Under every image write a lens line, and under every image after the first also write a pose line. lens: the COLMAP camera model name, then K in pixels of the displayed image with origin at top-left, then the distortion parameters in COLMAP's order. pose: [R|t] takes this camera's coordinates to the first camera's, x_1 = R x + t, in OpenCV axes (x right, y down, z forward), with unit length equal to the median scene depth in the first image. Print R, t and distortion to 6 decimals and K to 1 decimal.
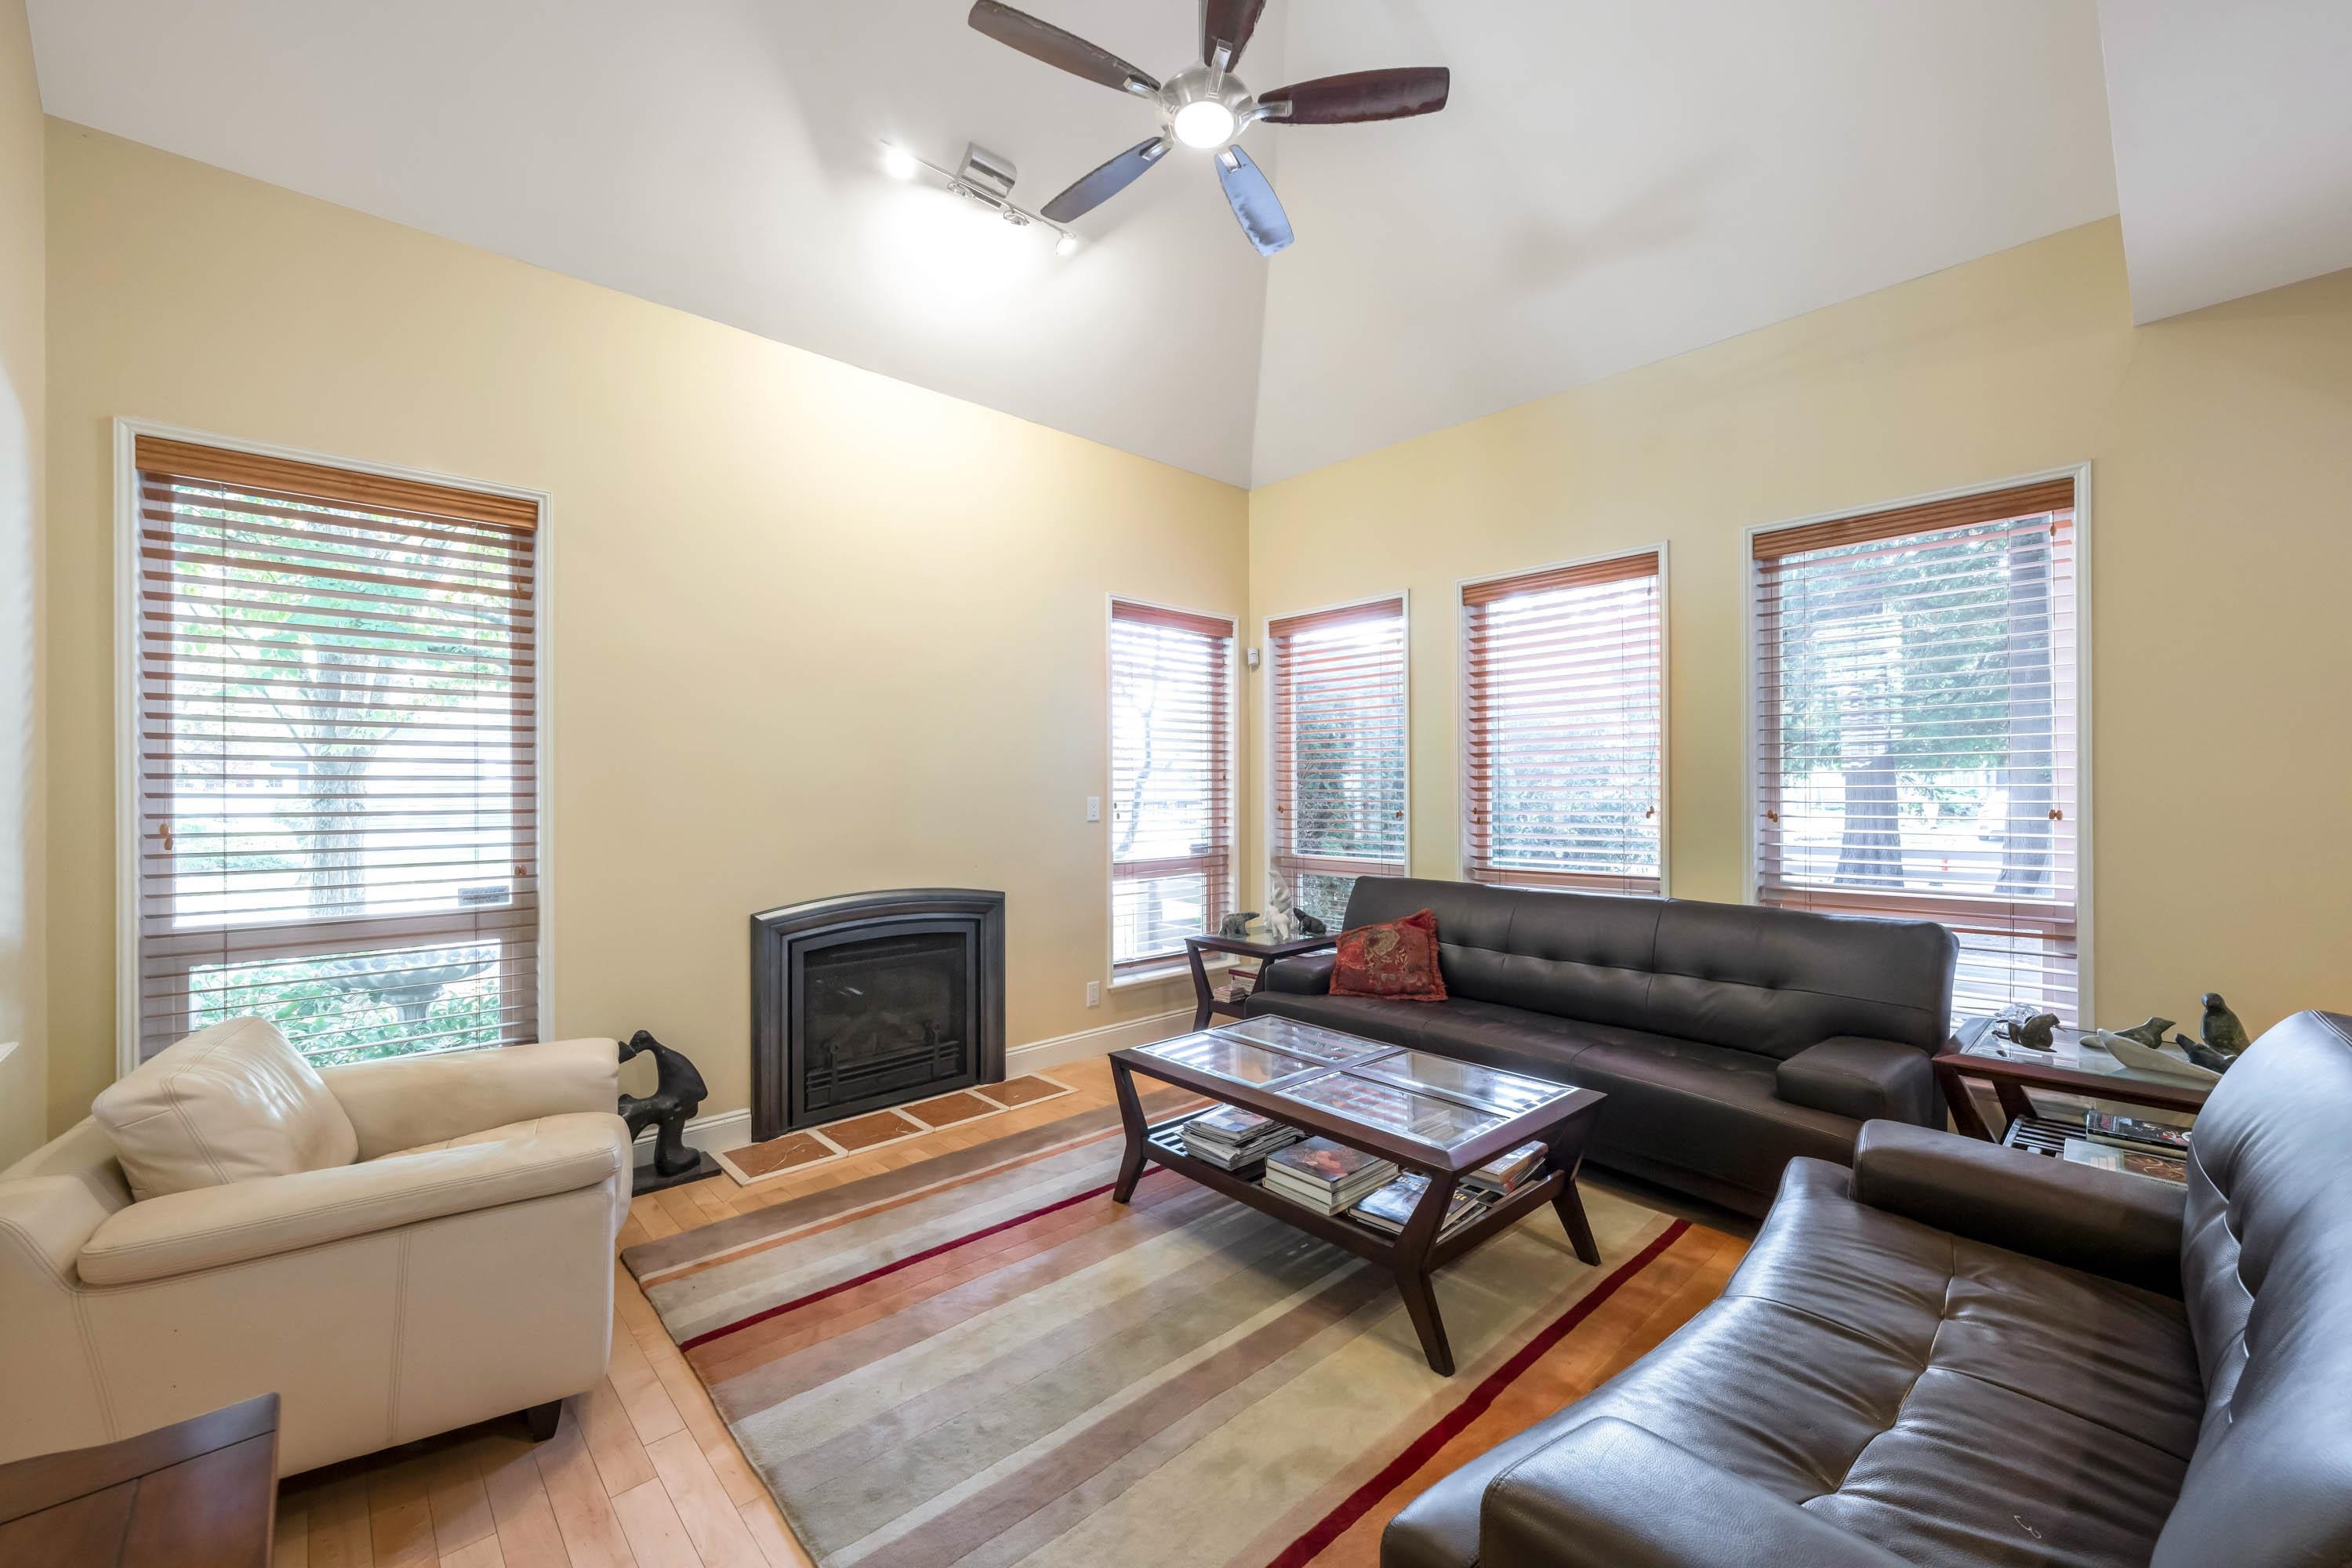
lens RADIAL K [[928.2, 0, 1183.1], [0, 928.2, 784.9], [0, 0, 1]] dist [0.001188, -0.000142]
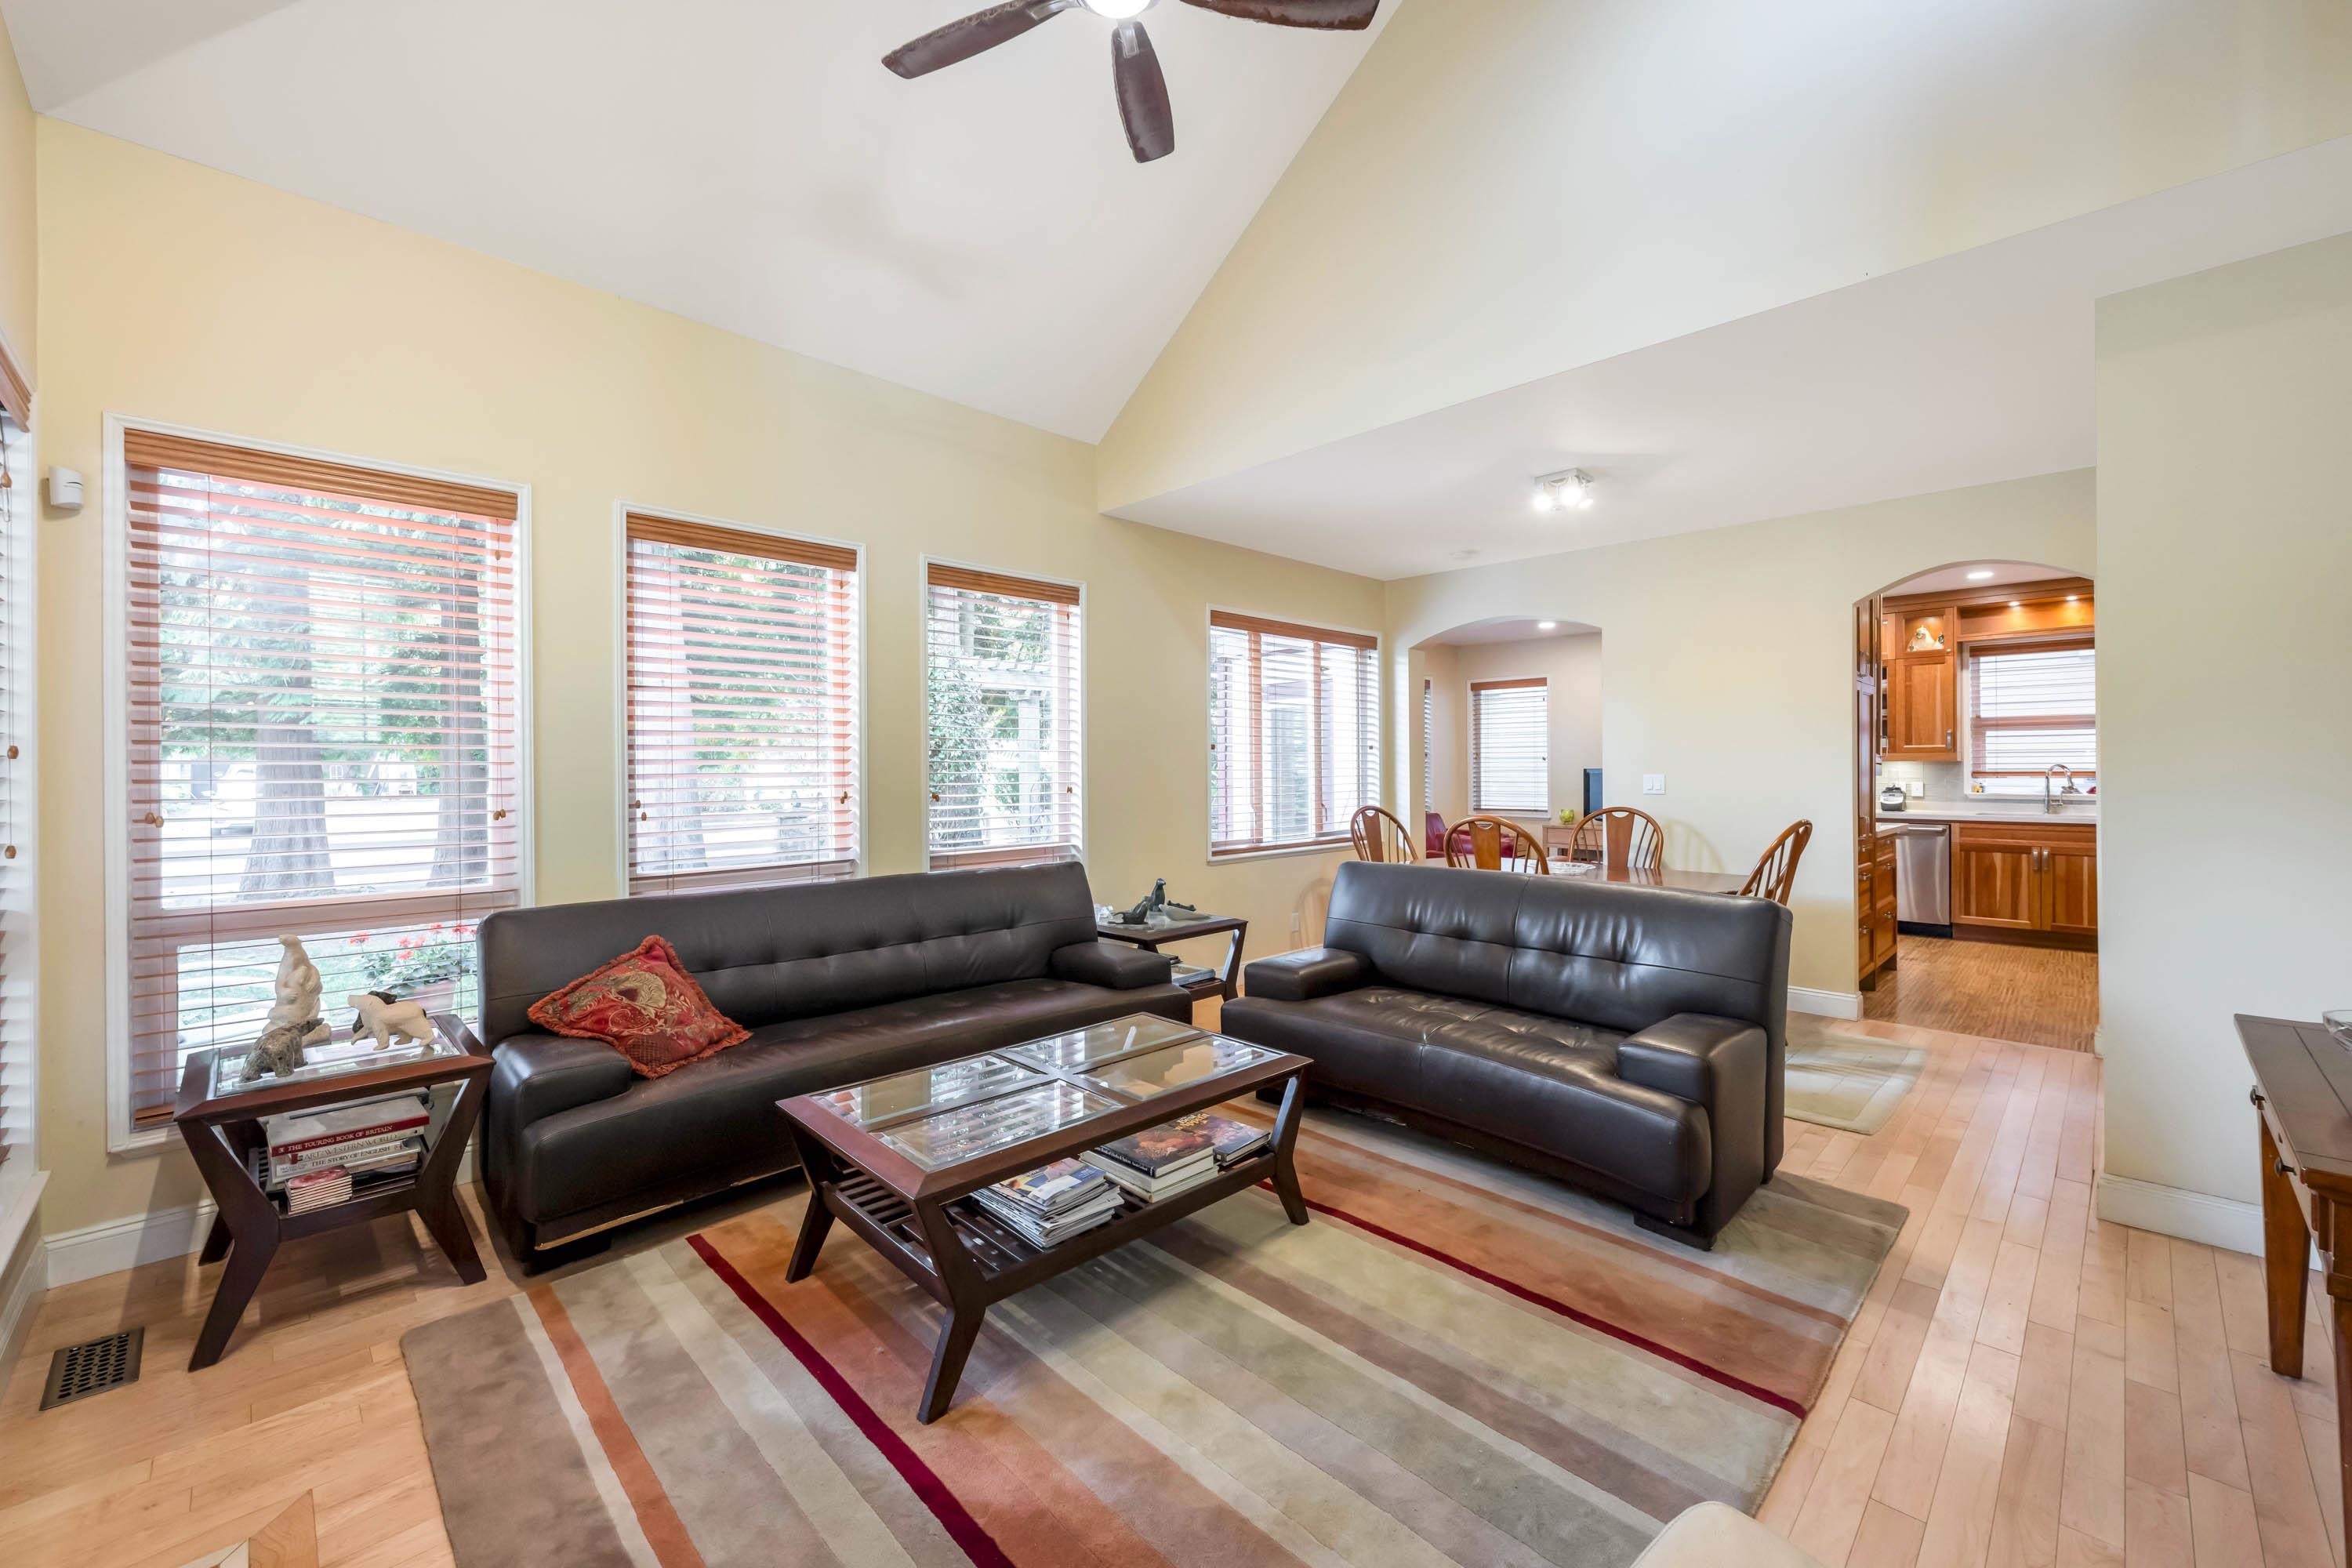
lens RADIAL K [[931.1, 0, 1184.9], [0, 931.1, 769.1], [0, 0, 1]] dist [-0.000127, -0.000043]
pose [[-0.018282, 0.009233, 0.999790, -0.658954], [0.005829, 0.999941, -0.009128, 0.010958], [-0.999816, 0.005661, -0.018335, 0.775674]]
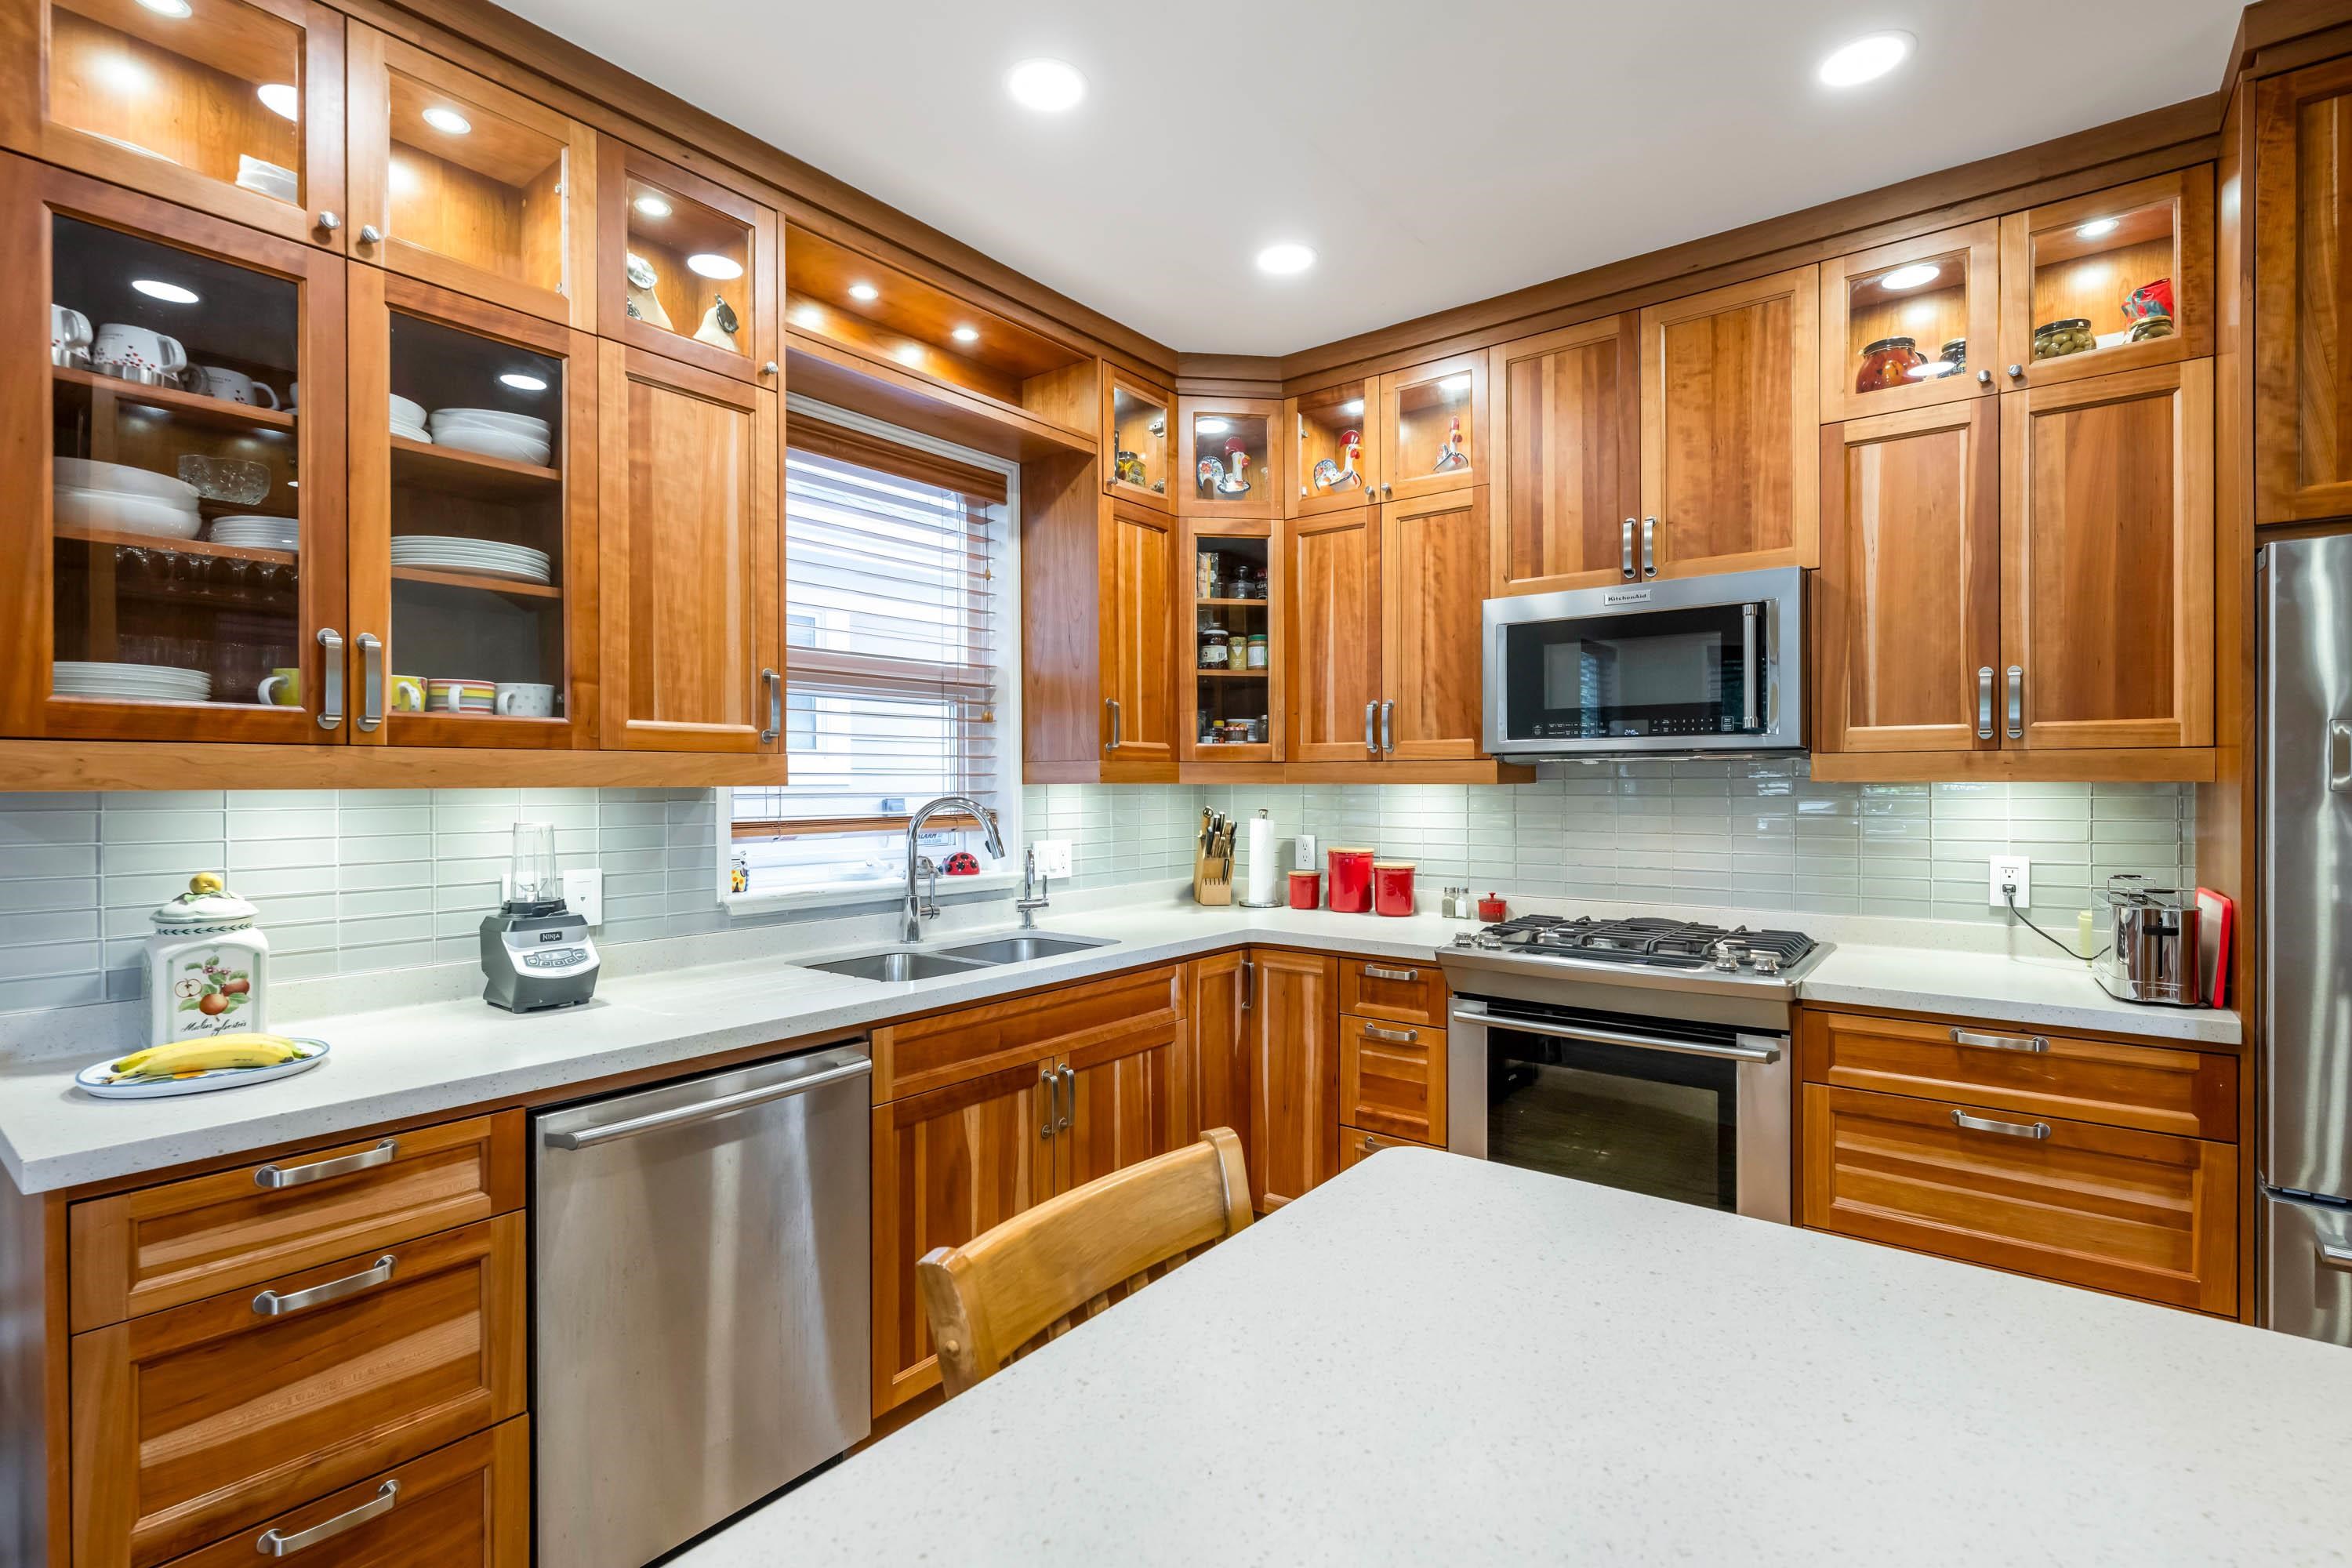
lens RADIAL K [[1095.2, 0, 1184.8], [0, 1095.2, 783.9], [0, 0, 1]] dist [0.000700, 0.000144]
pose [[-0.988354, 0.011301, -0.151752, 1.481643], [0.010782, 0.999933, 0.004243, -0.021195], [0.151790, 0.002557, -0.988409, -0.426049]]
